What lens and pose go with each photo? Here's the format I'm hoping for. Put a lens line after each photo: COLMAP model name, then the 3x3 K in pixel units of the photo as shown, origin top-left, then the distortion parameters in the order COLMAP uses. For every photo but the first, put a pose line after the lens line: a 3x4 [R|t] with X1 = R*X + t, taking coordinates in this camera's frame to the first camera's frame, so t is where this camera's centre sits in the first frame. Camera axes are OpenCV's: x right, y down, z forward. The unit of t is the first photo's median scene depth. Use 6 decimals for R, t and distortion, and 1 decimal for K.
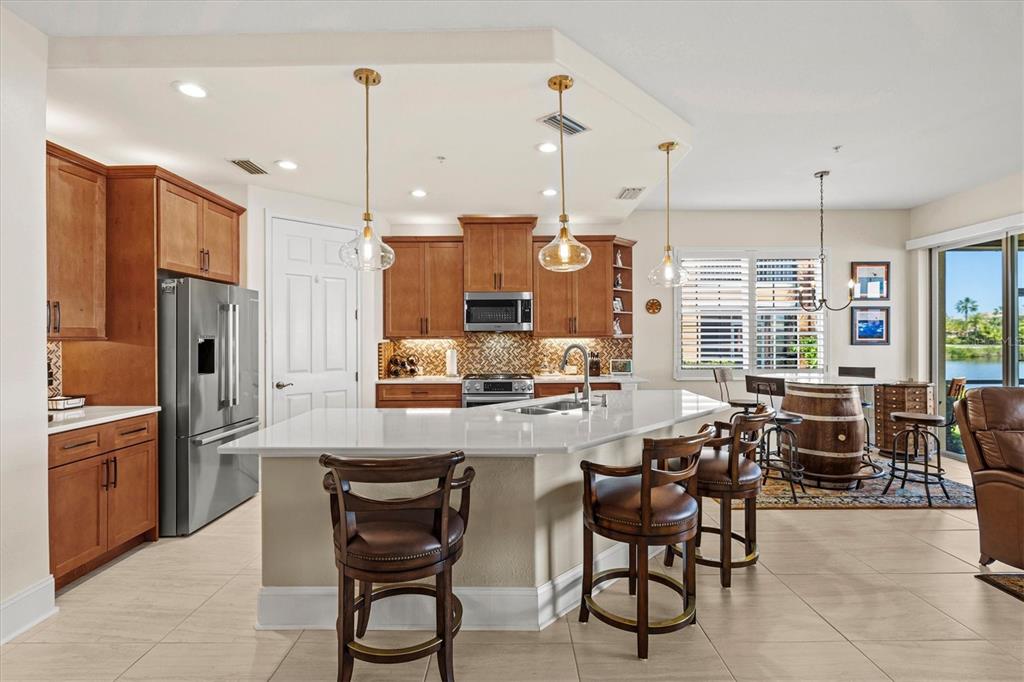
lens RADIAL K [[481.6, 0, 507.2], [0, 481.6, 337.9], [0, 0, 1]] dist [-0.010654, 0.004750]
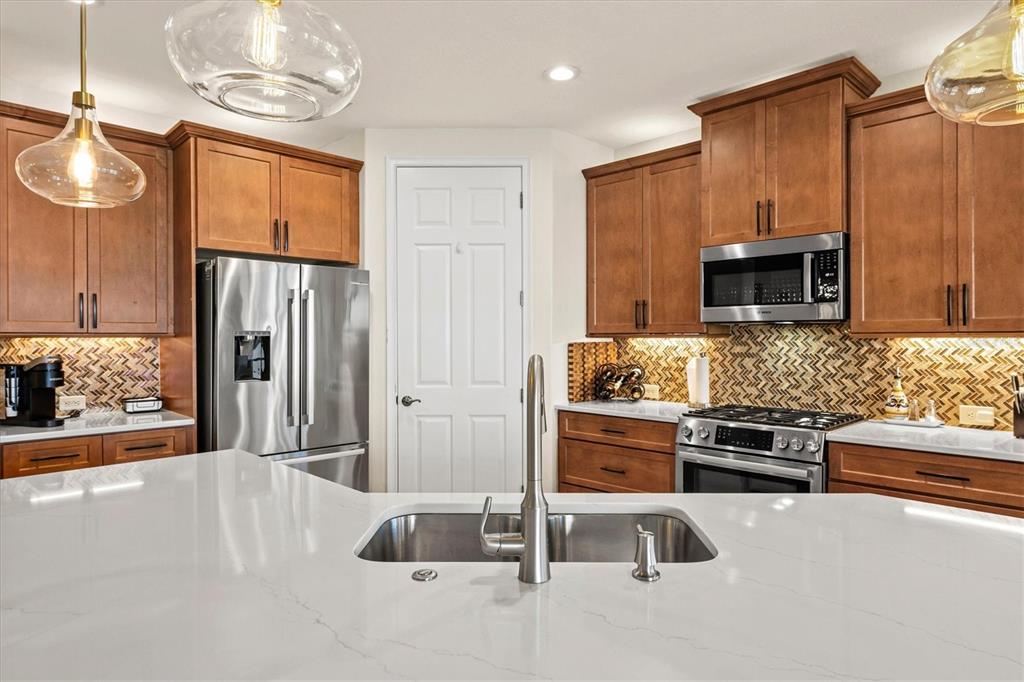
lens RADIAL K [[596.0, 0, 532.4], [0, 596.0, 338.7], [0, 0, 1]] dist [0.003681, -0.001645]
pose [[0.713059, 0.006802, -0.701071, 0.224936], [-0.002394, 0.999971, 0.007266, -0.000788], [0.701100, -0.003503, 0.713055, 0.394717]]
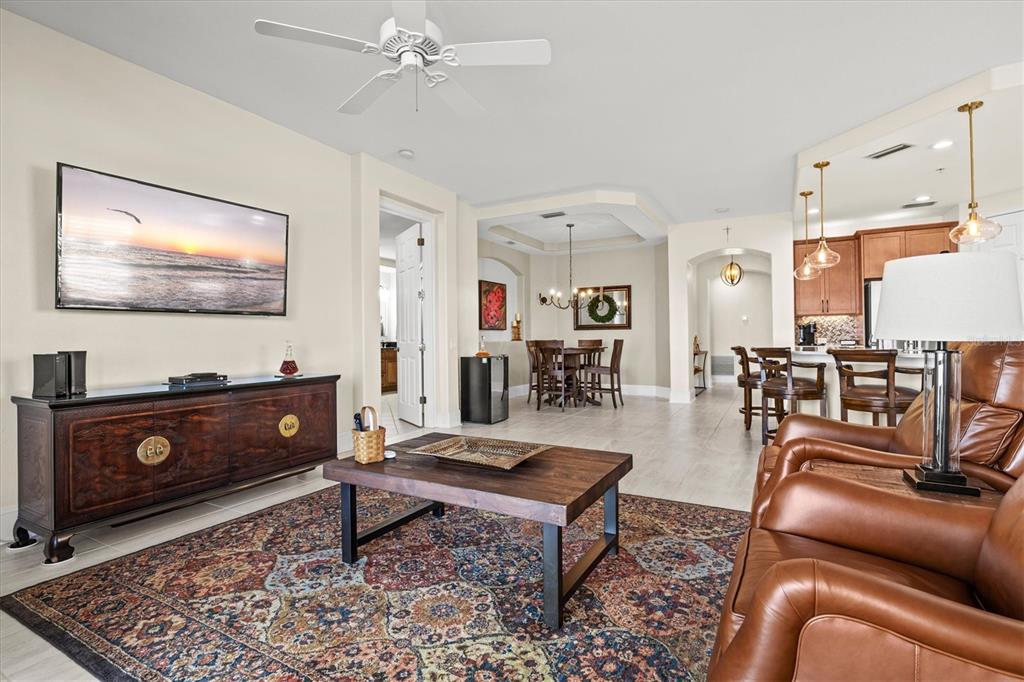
lens RADIAL K [[481.6, 0, 507.7], [0, 481.6, 338.3], [0, 0, 1]] dist [-0.010654, 0.004750]
pose [[-0.489394, 0.005597, -0.872045, 1.050534], [0.008902, 0.999959, 0.001422, 0.054071], [0.872018, -0.007067, -0.489424, 0.391147]]
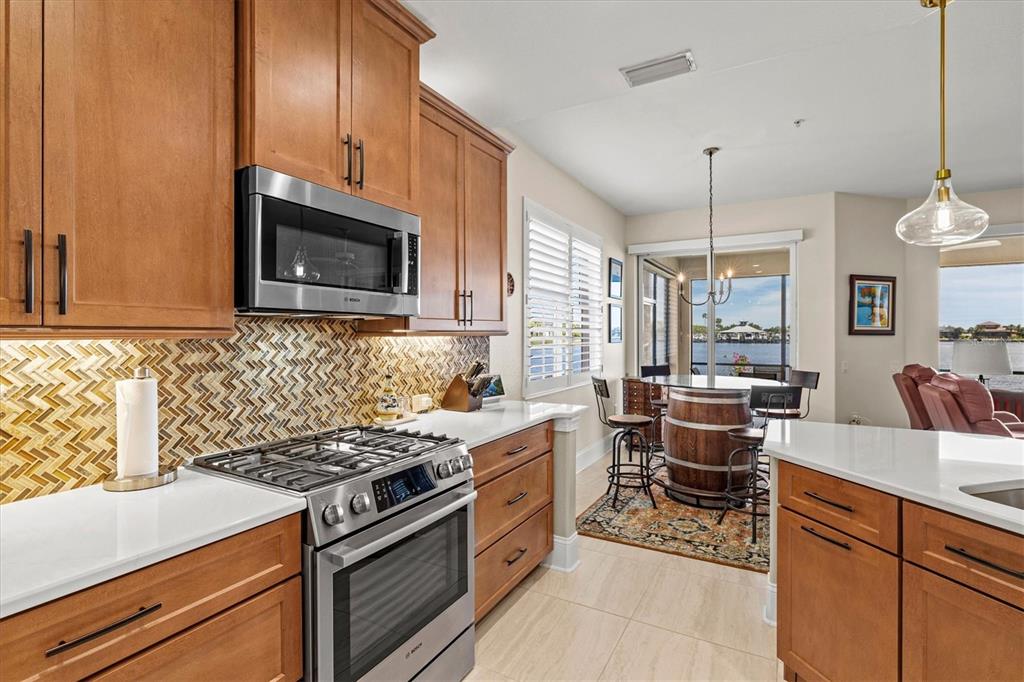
lens RADIAL K [[481.6, 0, 507.2], [0, 481.6, 334.2], [0, 0, 1]] dist [-0.010654, 0.004750]
pose [[0.507181, 0.004390, 0.861829, -0.238597], [0.000434, 0.999986, -0.005348, 0.002003], [-0.861840, 0.003086, 0.507172, 0.710367]]
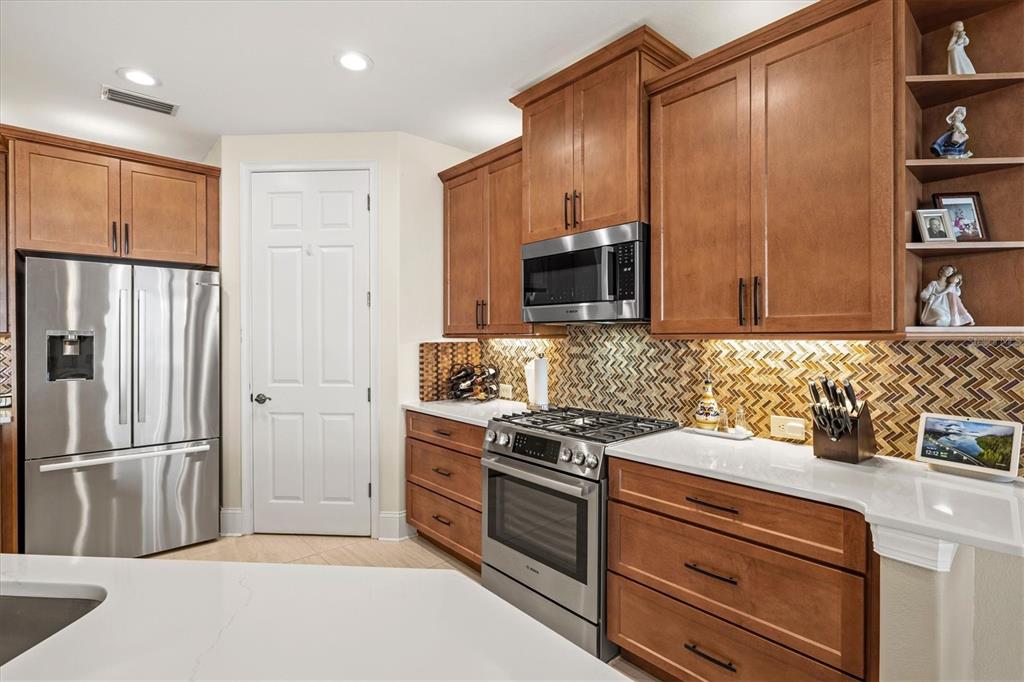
lens RADIAL K [[481.6, 0, 518.3], [0, 481.6, 339.1], [0, 0, 1]] dist [-0.010654, 0.004750]
pose [[0.670124, 0.010370, -0.742177, 0.271315], [-0.004491, 0.999941, 0.009916, -0.001802], [0.742235, -0.003312, 0.670131, 0.633958]]
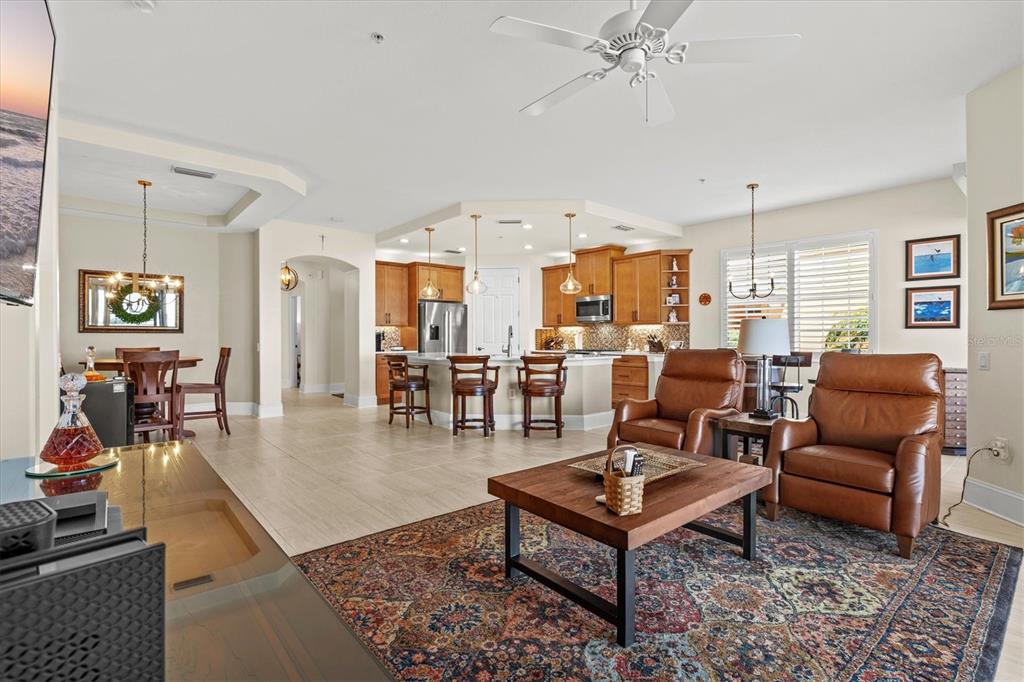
lens RADIAL K [[481.6, 0, 511.6], [0, 481.6, 339.2], [0, 0, 1]] dist [-0.010654, 0.004750]
pose [[0.653642, 0.008627, -0.756755, 0.955470], [-0.004578, 0.999962, 0.007445, 0.032967], [0.756790, -0.001402, 0.653656, -0.209833]]
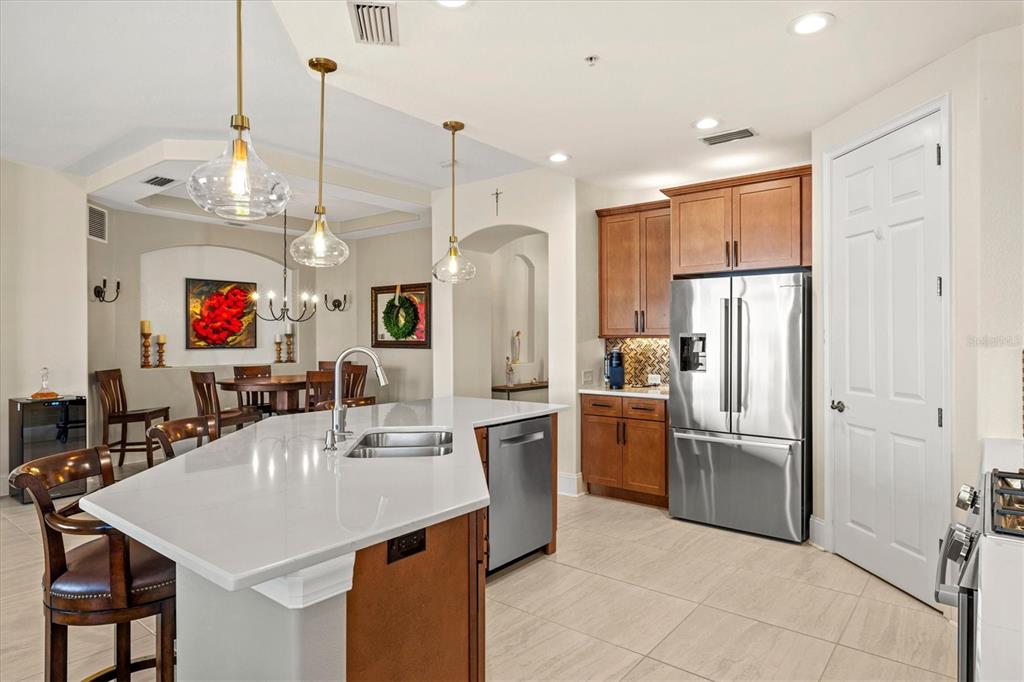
lens RADIAL K [[596.0, 0, 503.5], [0, 596.0, 337.0], [0, 0, 1]] dist [0.003681, -0.001645]
pose [[-0.622993, 0.004284, -0.782215, 0.373803], [0.002490, 0.999991, 0.003493, -0.002130], [0.782223, 0.000229, -0.622998, 0.914060]]
